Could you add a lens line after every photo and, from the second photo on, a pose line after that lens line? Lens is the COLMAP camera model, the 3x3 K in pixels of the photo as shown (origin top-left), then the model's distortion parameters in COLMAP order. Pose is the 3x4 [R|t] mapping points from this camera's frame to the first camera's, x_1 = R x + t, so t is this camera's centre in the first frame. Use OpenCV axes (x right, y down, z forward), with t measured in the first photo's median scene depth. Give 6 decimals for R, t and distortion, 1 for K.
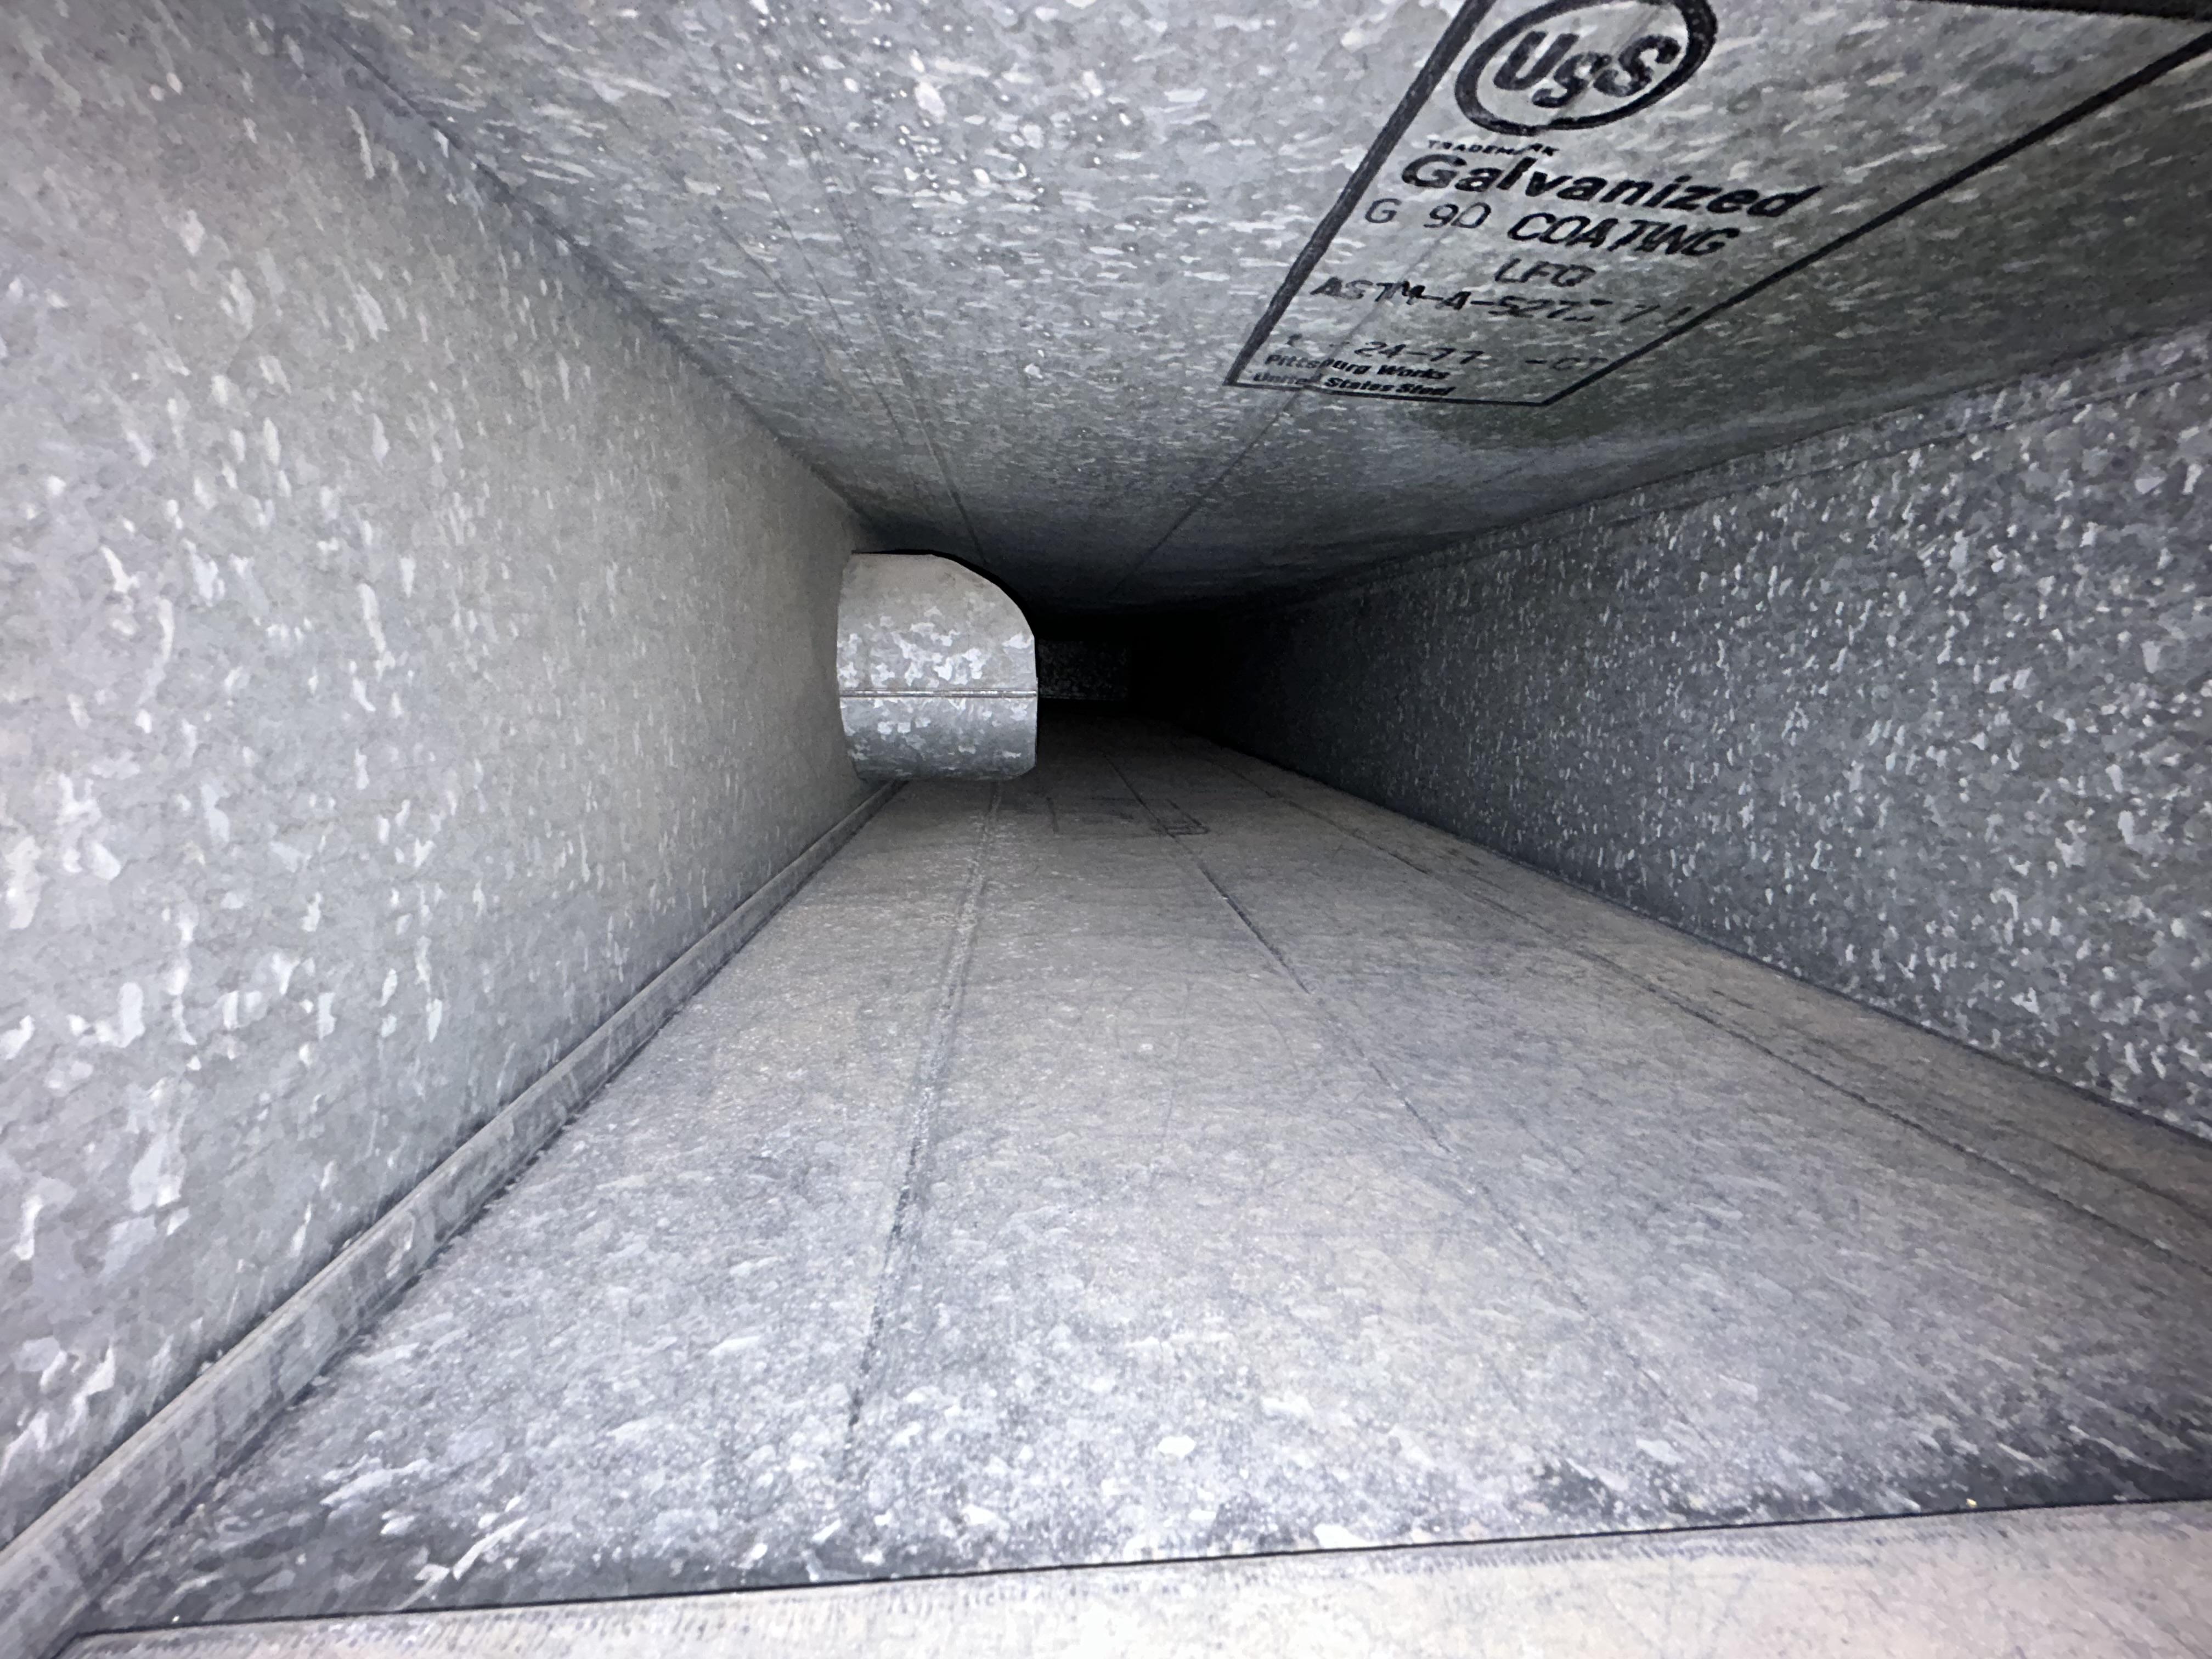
lens RADIAL K [[892.0, 0, 1108.5], [0, 892.0, 830.3], [0, 0, 1]] dist [0.006991, -0.000064]
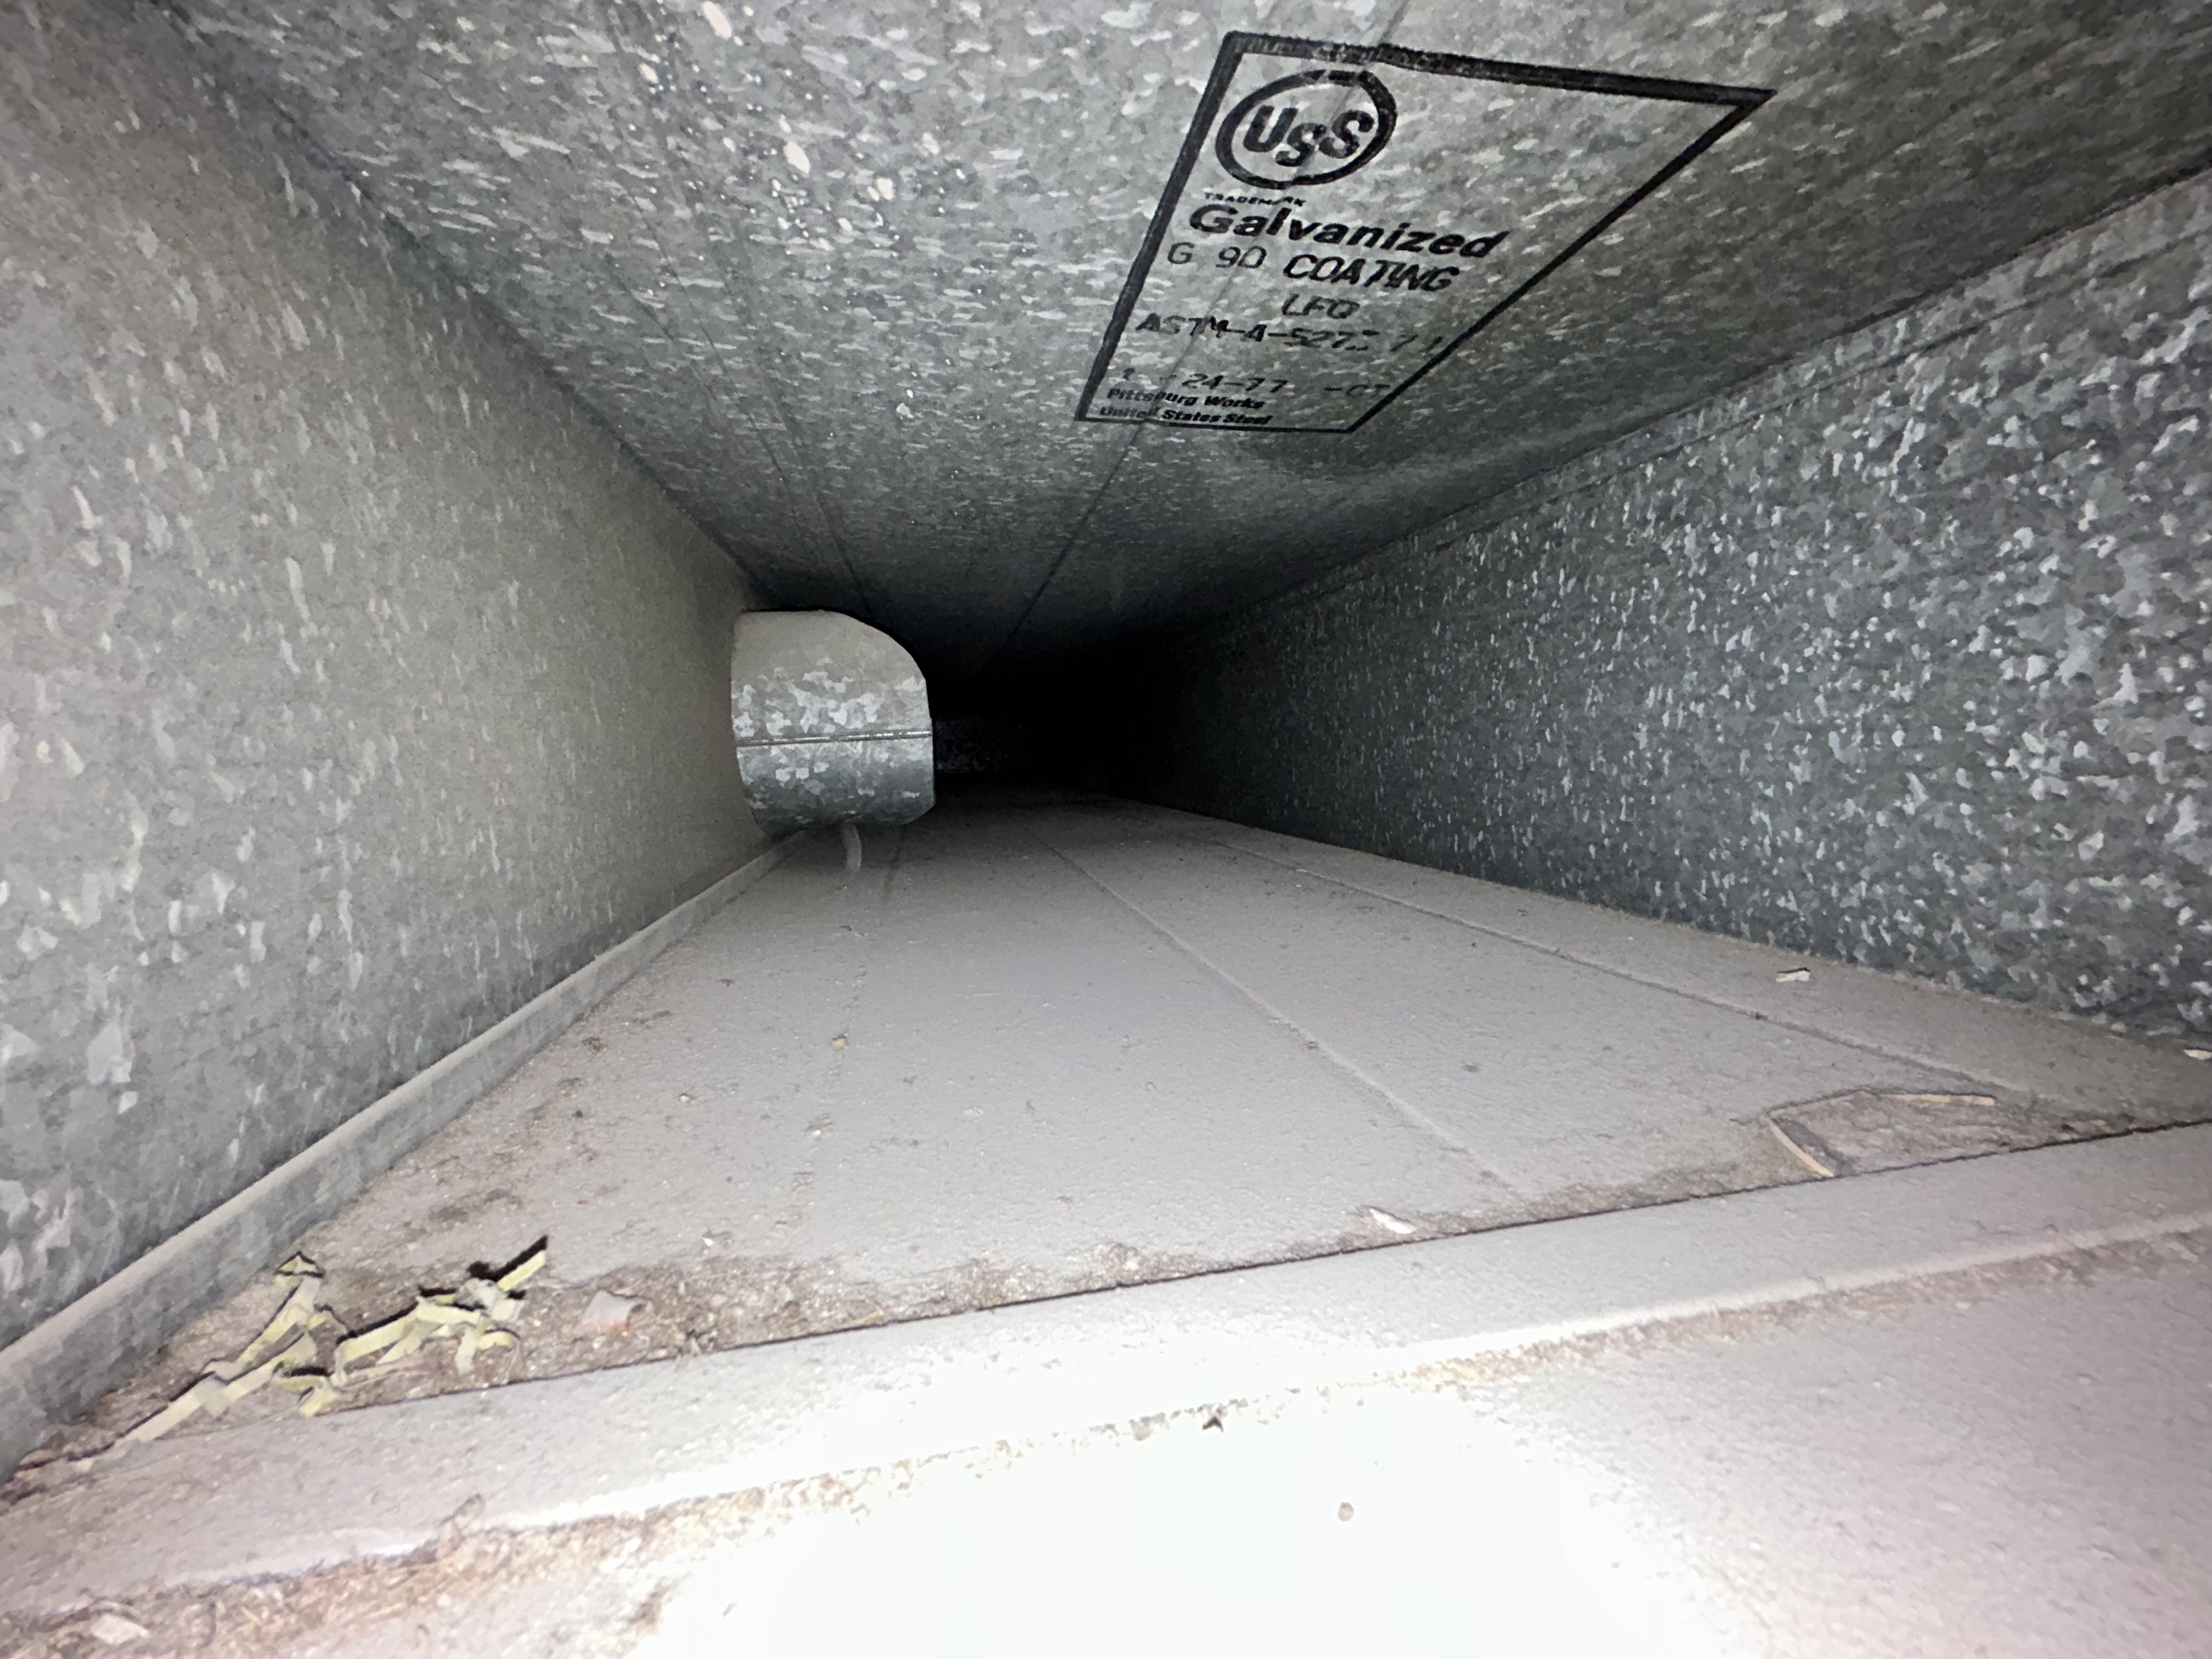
lens RADIAL K [[892.0, 0, 1108.5], [0, 892.0, 830.3], [0, 0, 1]] dist [0.006991, -0.000064]
pose [[0.992180, -0.068652, 0.104242, 0.021674], [0.077399, 0.993596, -0.082318, 0.159851], [-0.097923, 0.089742, 0.991139, -0.115738]]
